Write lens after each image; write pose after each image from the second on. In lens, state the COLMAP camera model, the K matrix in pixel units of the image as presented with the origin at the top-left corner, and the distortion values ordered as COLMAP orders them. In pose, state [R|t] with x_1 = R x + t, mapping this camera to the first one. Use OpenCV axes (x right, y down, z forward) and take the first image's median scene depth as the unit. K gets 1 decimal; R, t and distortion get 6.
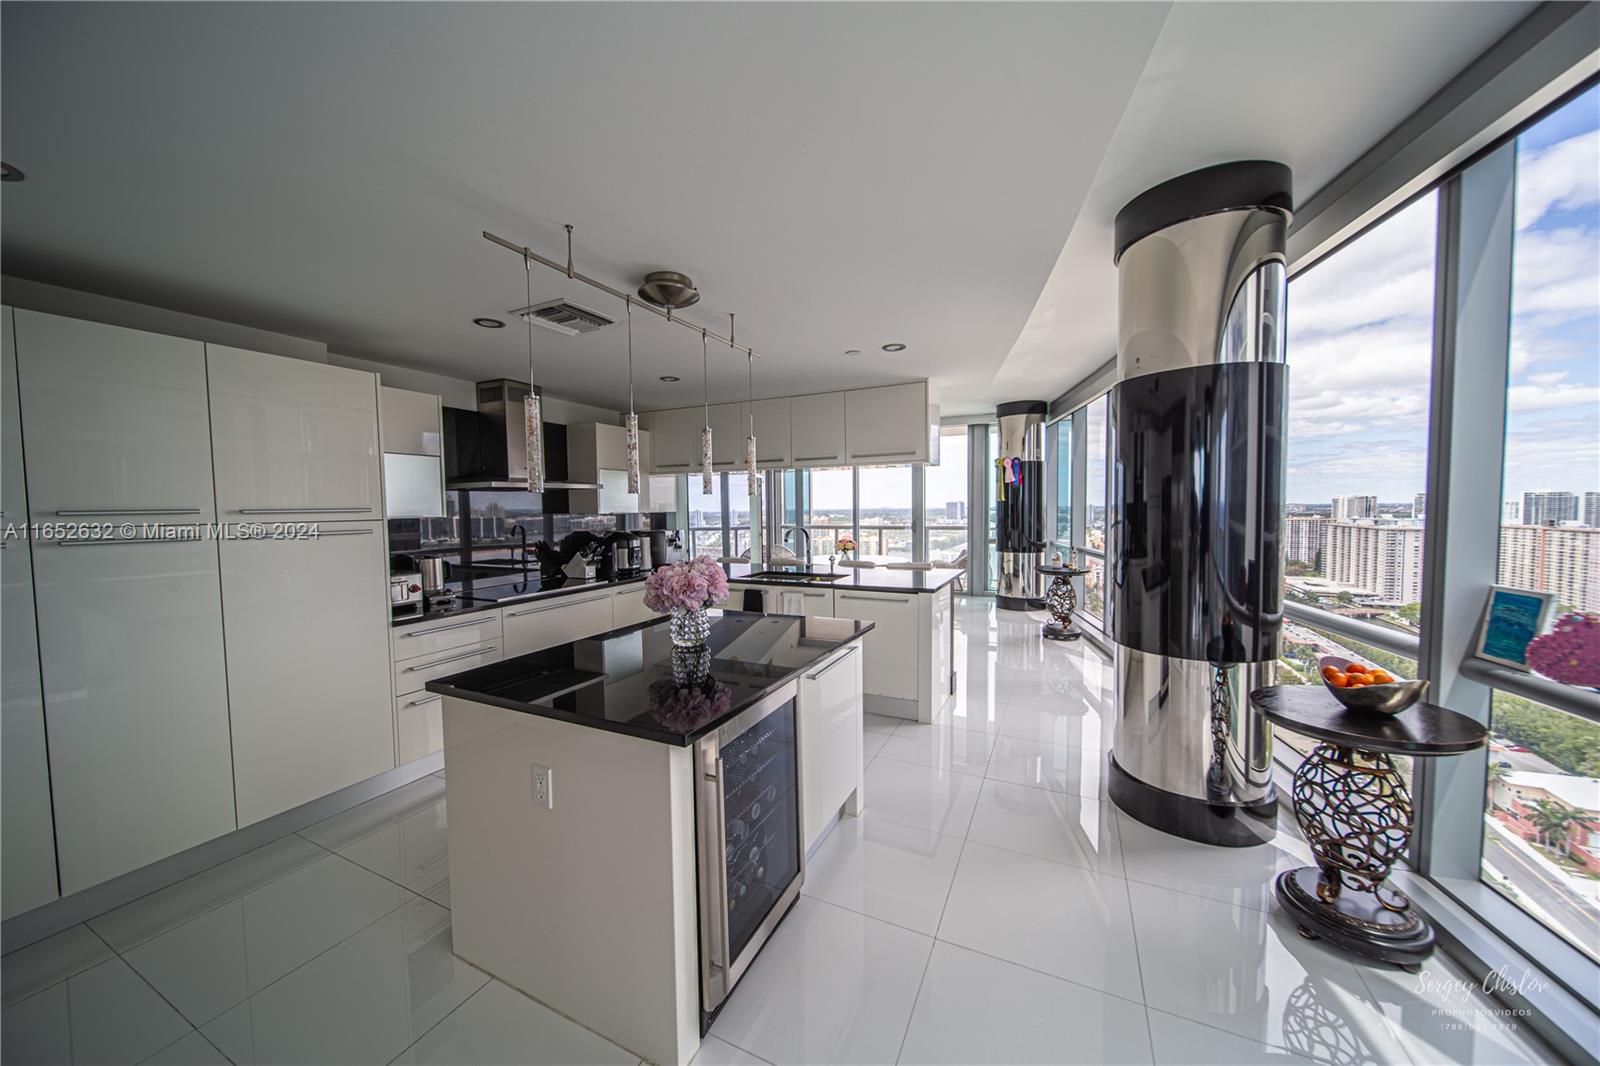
lens RADIAL K [[555.8, 0, 801.1], [0, 555.8, 533.3], [0, 0, 1]] dist [-0.000509, -0.000289]
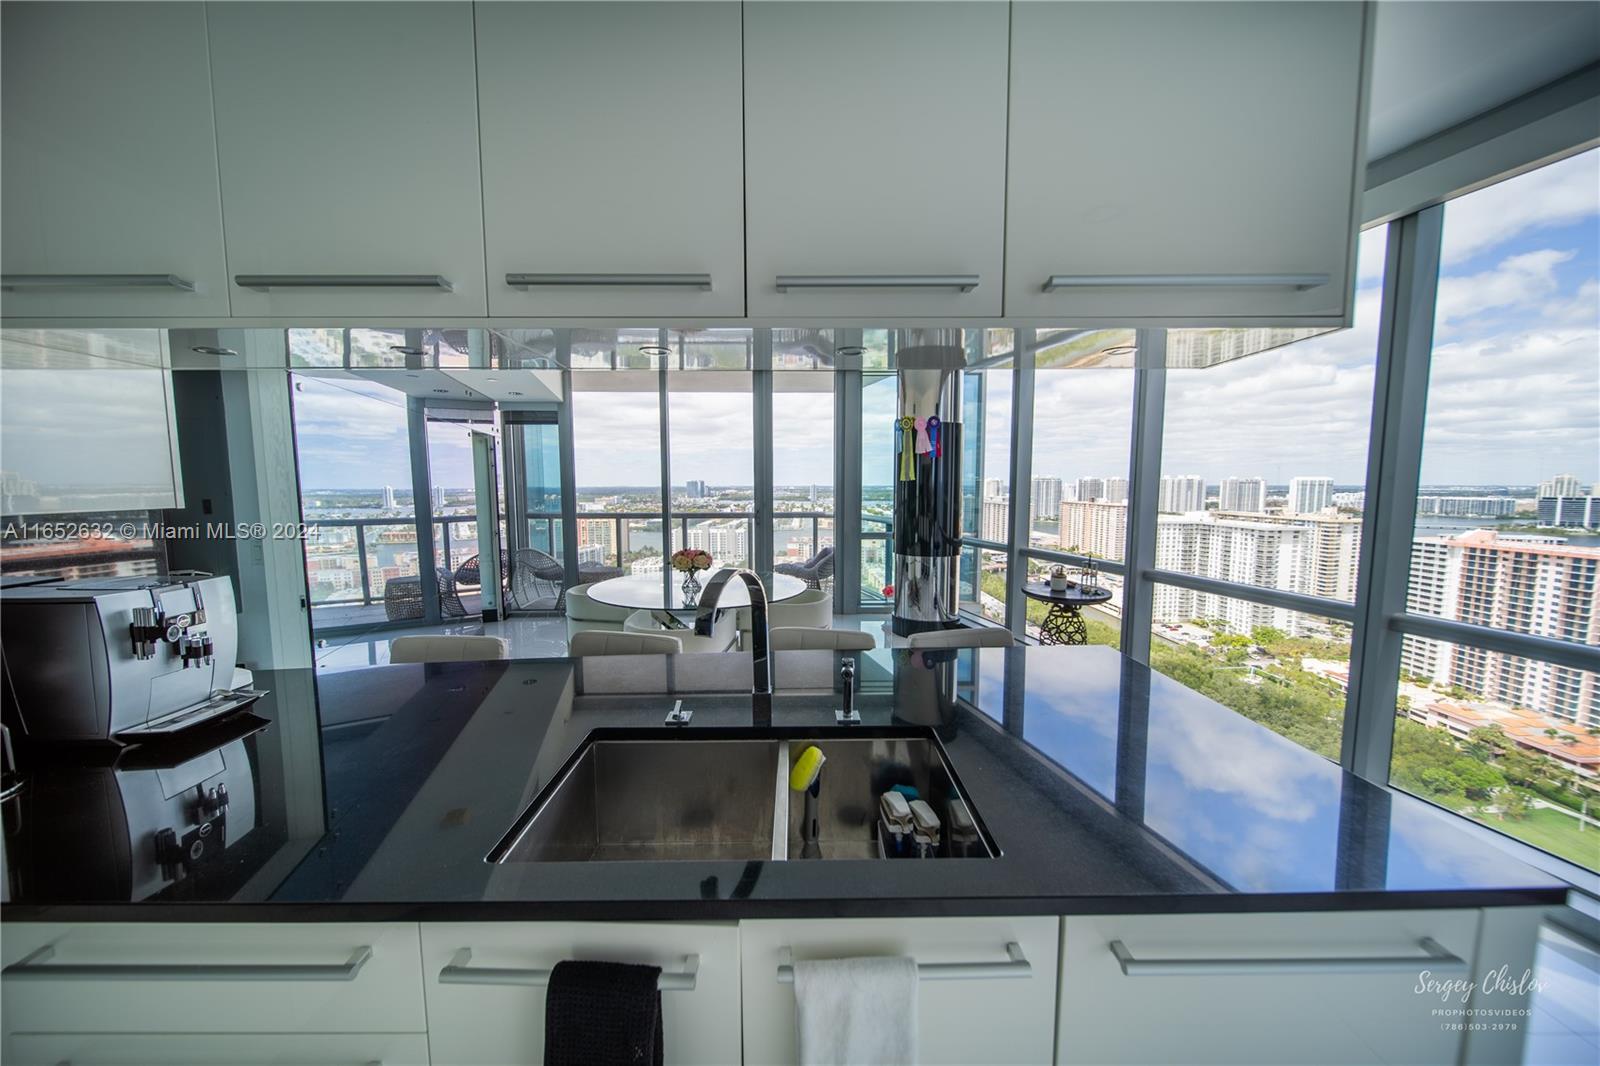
lens RADIAL K [[550.4, 0, 800.0], [0, 550.4, 533.0], [0, 0, 1]] dist [-0.008090, -0.000177]
pose [[0.895301, -0.028704, 0.444537, -0.042519], [0.011032, 0.999044, 0.042290, -0.016519], [-0.445326, -0.032958, 0.894762, 0.337149]]
